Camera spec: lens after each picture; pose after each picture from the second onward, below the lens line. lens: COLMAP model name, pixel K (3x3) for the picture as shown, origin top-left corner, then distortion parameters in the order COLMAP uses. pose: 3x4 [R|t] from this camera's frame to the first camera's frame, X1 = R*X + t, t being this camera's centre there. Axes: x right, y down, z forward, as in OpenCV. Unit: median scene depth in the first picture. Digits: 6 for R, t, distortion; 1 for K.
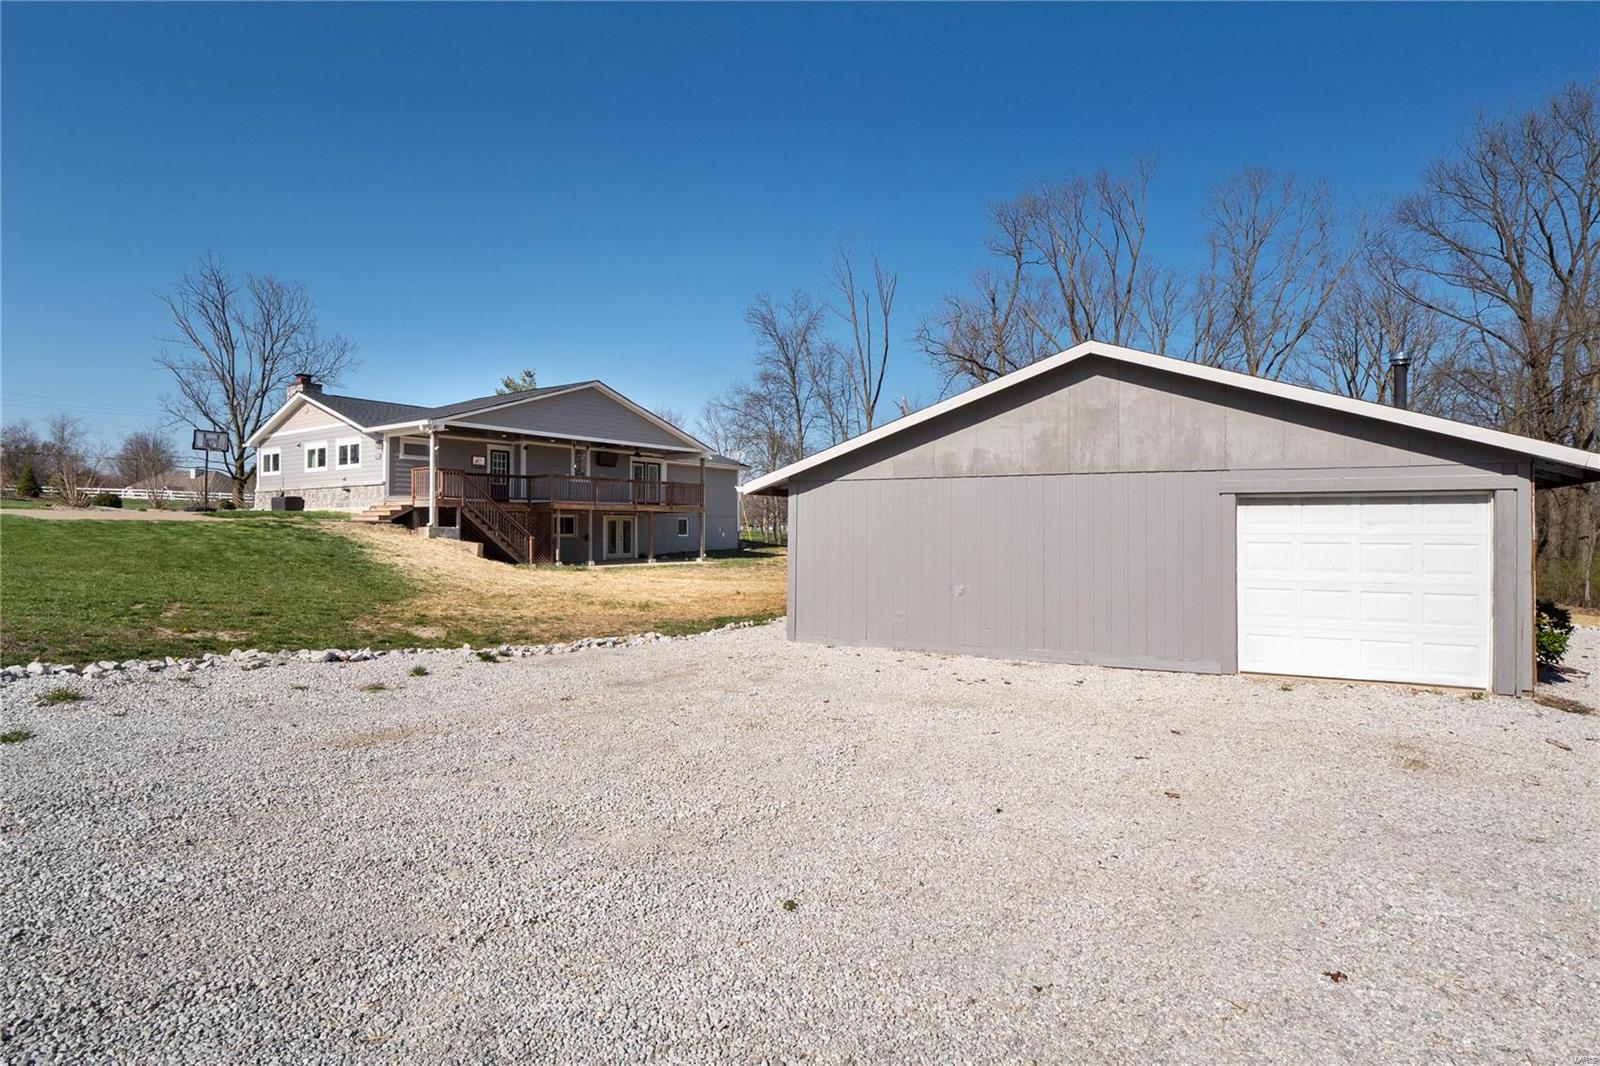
lens RADIAL K [[824.4, 0, 801.7], [0, 824.4, 530.7], [0, 0, 1]] dist [-0.004164, 0.000303]
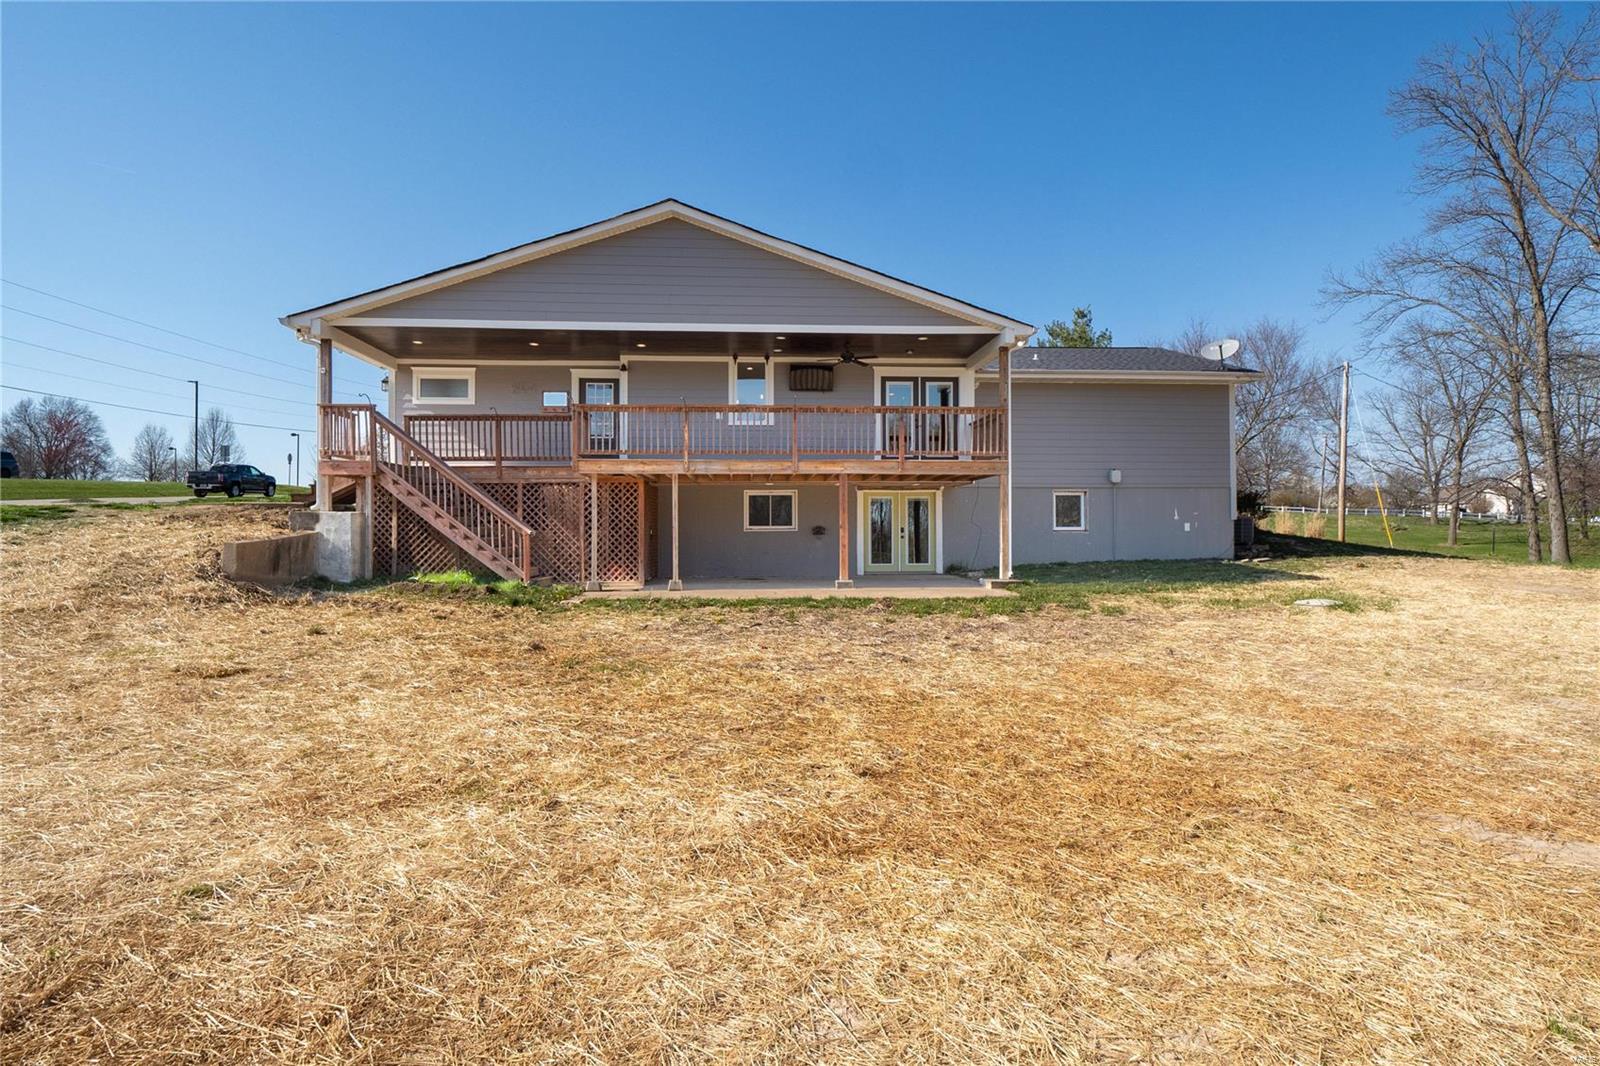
lens RADIAL K [[824.4, 0, 797.5], [0, 824.4, 525.1], [0, 0, 1]] dist [-0.004164, 0.000303]
pose [[0.652700, -0.003848, -0.757606, 0.127019], [0.002960, 0.999992, -0.002529, 0.004386], [0.757610, -0.000592, 0.652707, 0.621217]]
